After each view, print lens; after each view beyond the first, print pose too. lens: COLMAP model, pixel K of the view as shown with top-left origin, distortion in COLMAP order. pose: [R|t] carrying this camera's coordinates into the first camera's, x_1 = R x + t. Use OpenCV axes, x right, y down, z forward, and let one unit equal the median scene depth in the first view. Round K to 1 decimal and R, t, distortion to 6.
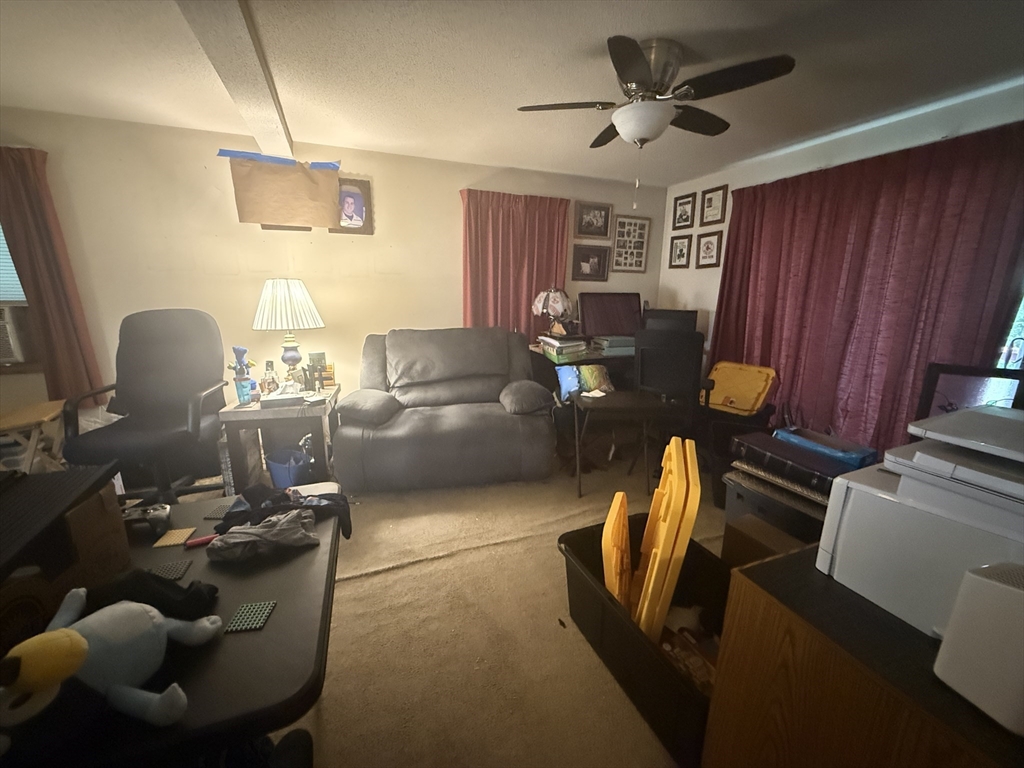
lens RADIAL K [[408.2, 0, 513.7], [0, 408.2, 384.5], [0, 0, 1]] dist [0.002322, 0.000372]
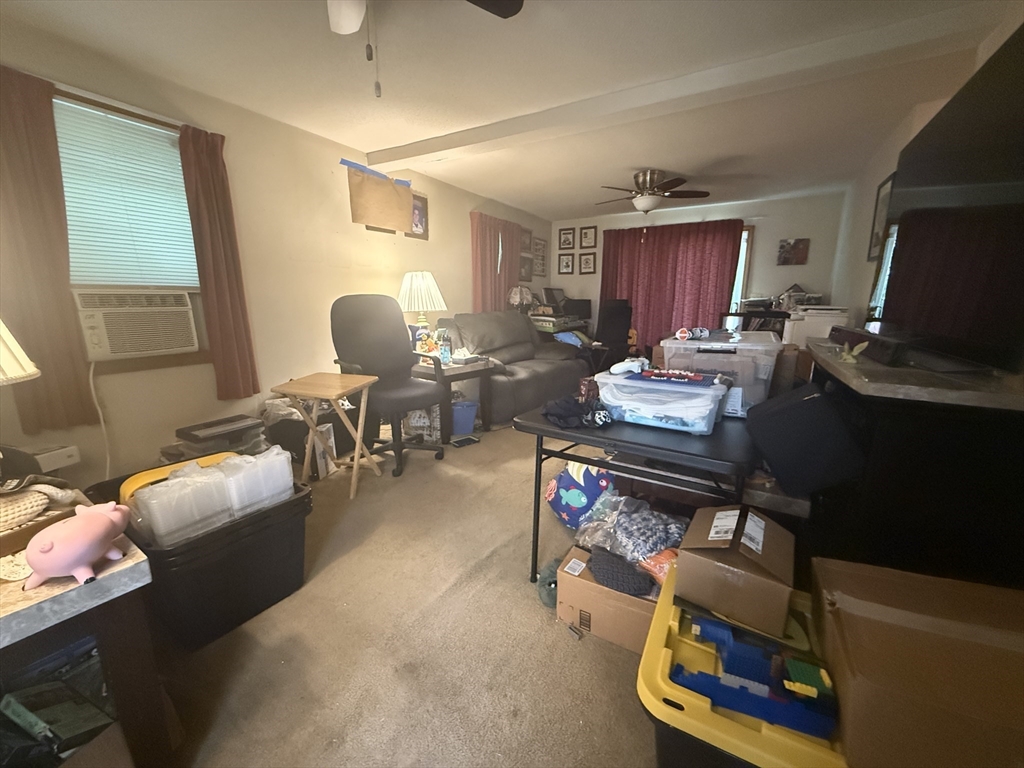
lens RADIAL K [[408.2, 0, 511.1], [0, 408.2, 385.5], [0, 0, 1]] dist [0.002322, 0.000372]
pose [[0.797598, -0.134207, 0.588069, -0.911519], [0.148102, 0.988662, 0.024758, 0.080991], [-0.584725, 0.067347, 0.808431, -0.135535]]
